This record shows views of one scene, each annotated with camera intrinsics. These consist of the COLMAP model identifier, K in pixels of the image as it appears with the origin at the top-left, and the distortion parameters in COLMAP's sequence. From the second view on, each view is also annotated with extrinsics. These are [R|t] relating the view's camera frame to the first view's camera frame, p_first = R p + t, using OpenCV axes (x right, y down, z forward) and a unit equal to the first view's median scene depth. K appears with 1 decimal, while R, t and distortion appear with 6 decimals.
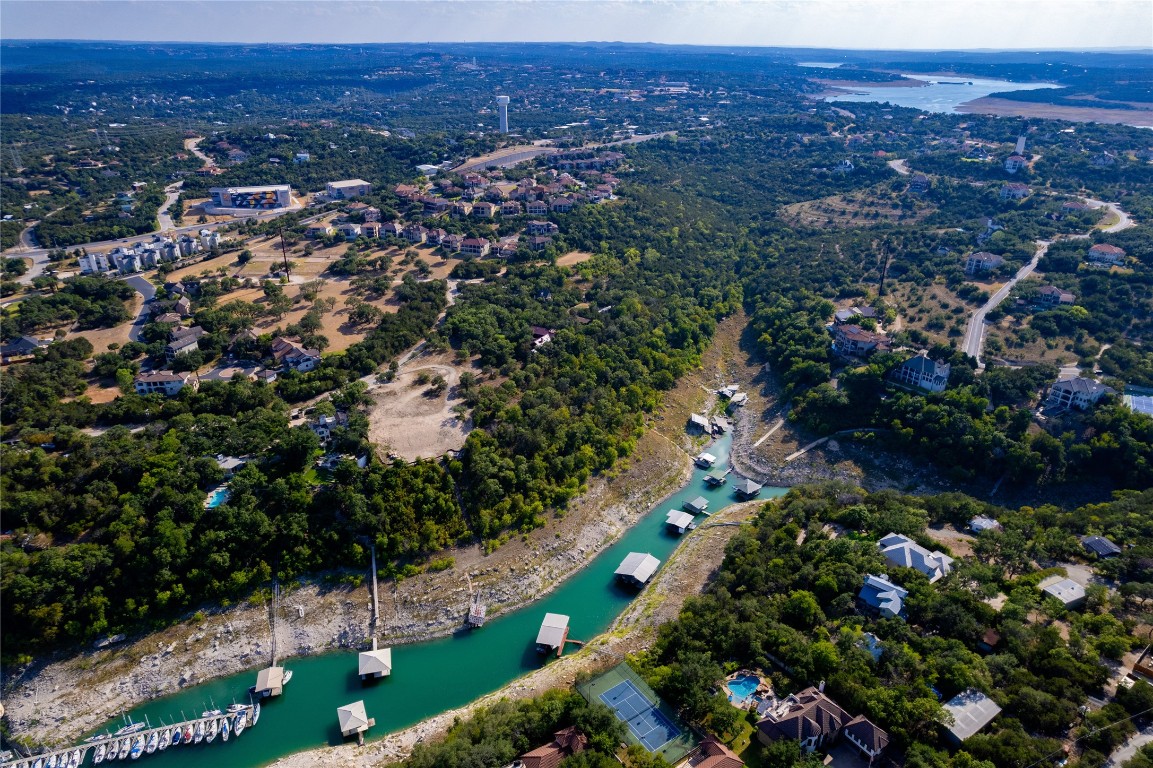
lens RADIAL K [[744.4, 0, 578.8], [0, 744.4, 389.8], [0, 0, 1]] dist [-0.072291, 0.079417]
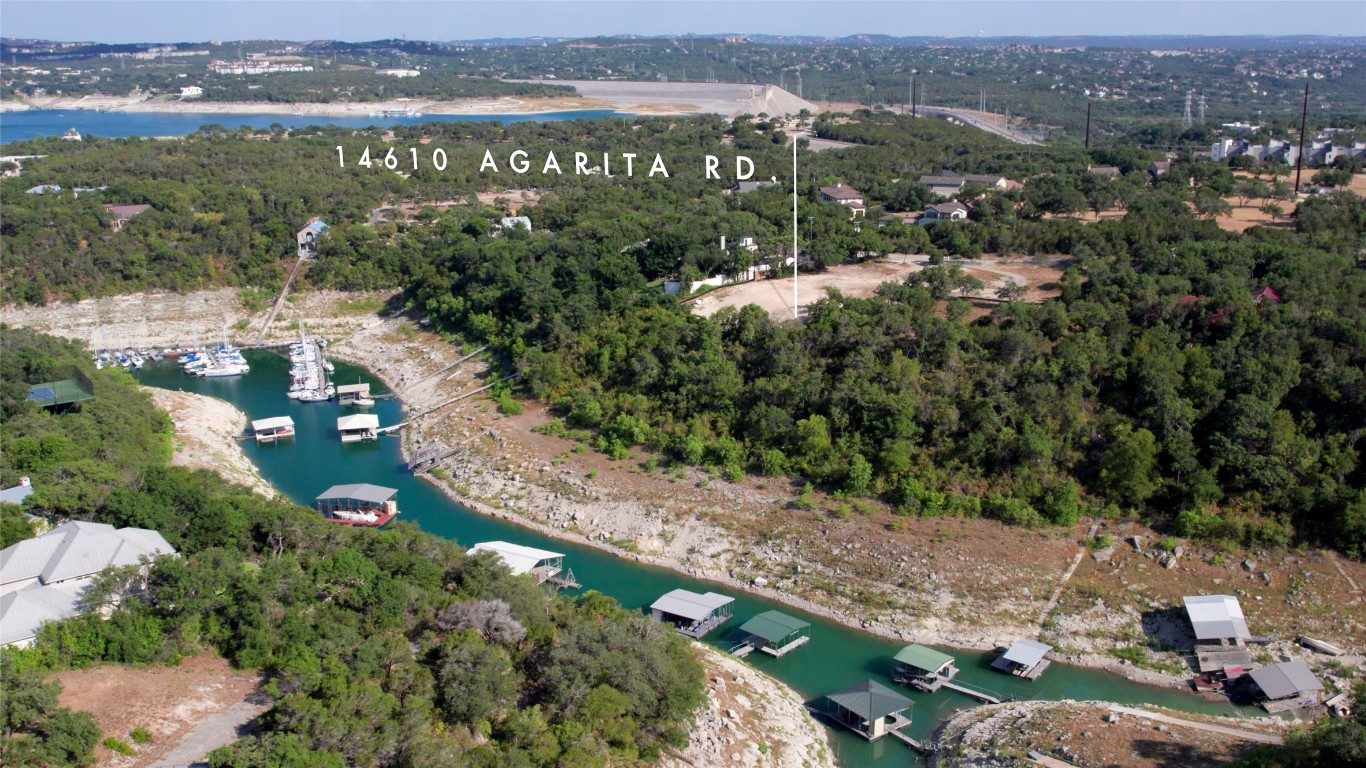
lens RADIAL K [[1287.7, 0, 699.6], [0, 1287.7, 367.4], [0, 0, 1]] dist [-0.047047, 0.000000]
pose [[0.030748, 0.248982, -0.968020, 0.706791], [-0.420696, 0.881739, 0.213427, -0.080499], [0.906680, 0.400680, 0.131858, 0.786177]]
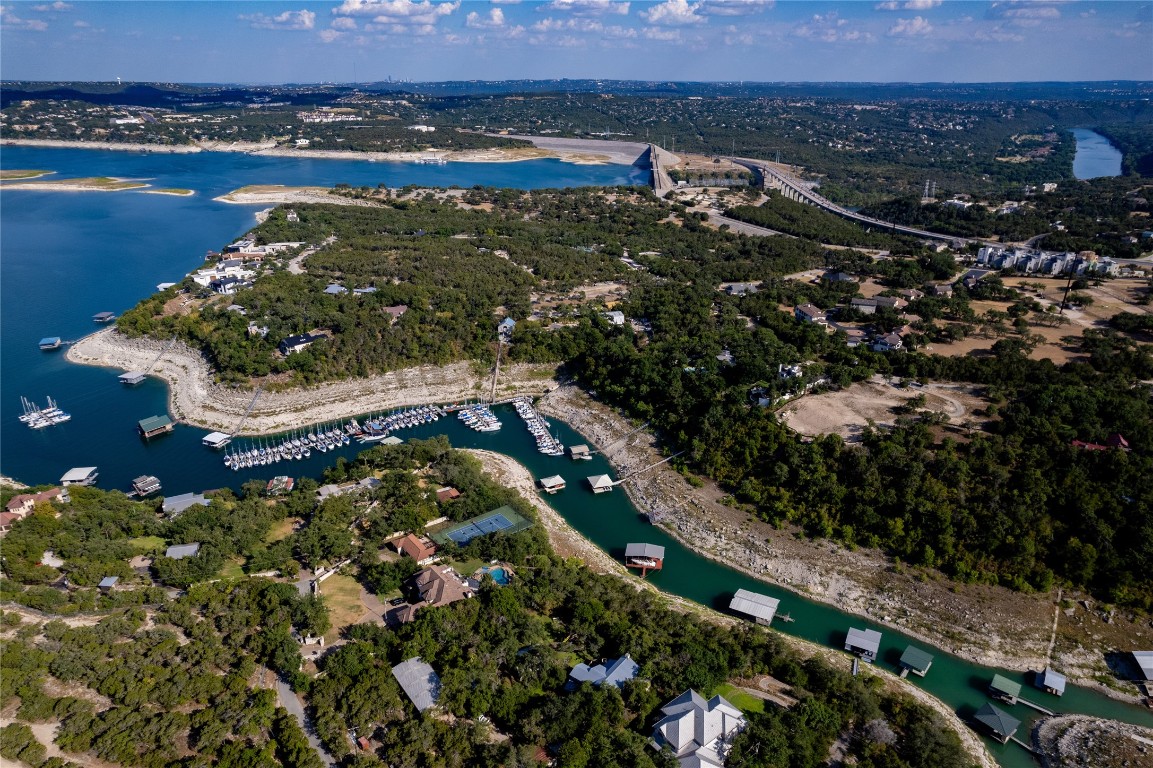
lens RADIAL K [[744.4, 0, 583.2], [0, 744.4, 389.6], [0, 0, 1]] dist [-0.072291, 0.079417]
pose [[0.049951, 0.388582, -0.920059, 0.668817], [-0.430159, 0.839758, 0.331314, -0.162373], [0.901370, 0.379223, 0.209099, 0.426001]]
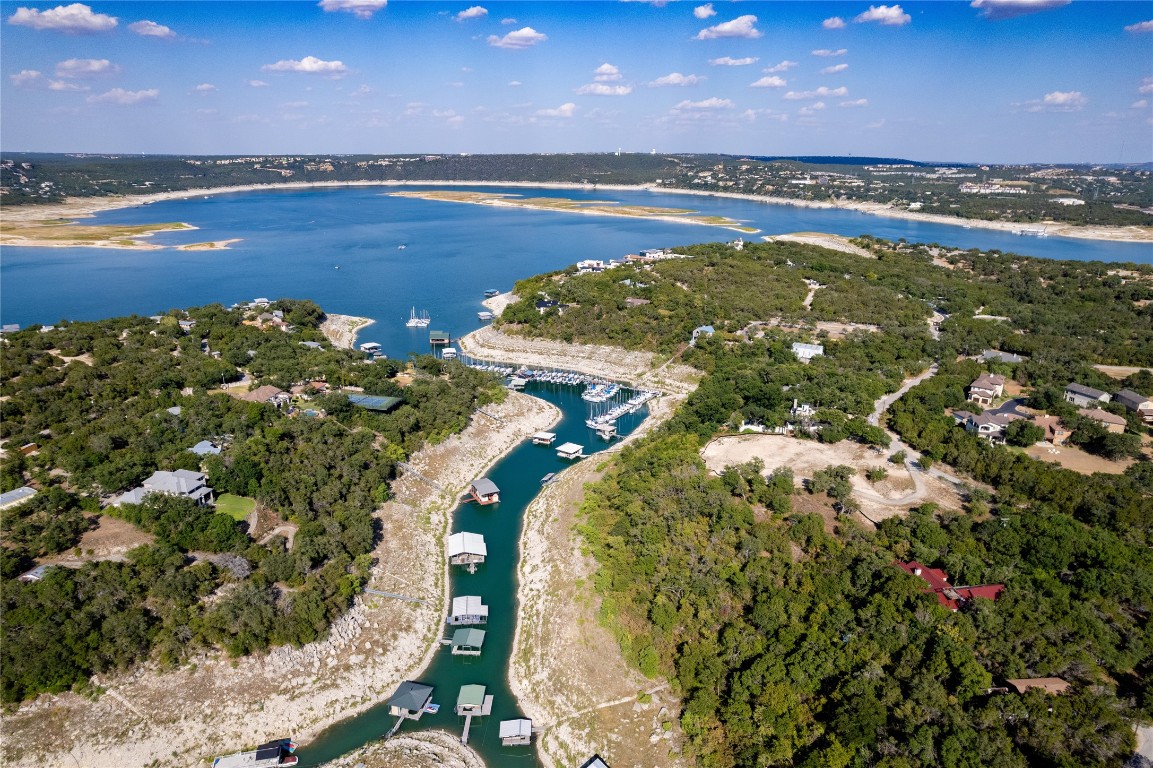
lens RADIAL K [[744.4, 0, 594.4], [0, 744.4, 390.9], [0, 0, 1]] dist [-0.072291, 0.079417]
pose [[-0.743867, 0.197412, -0.638507, 0.431477], [-0.293814, 0.761507, 0.577738, -0.416579], [0.600279, 0.617362, -0.508457, 1.203282]]
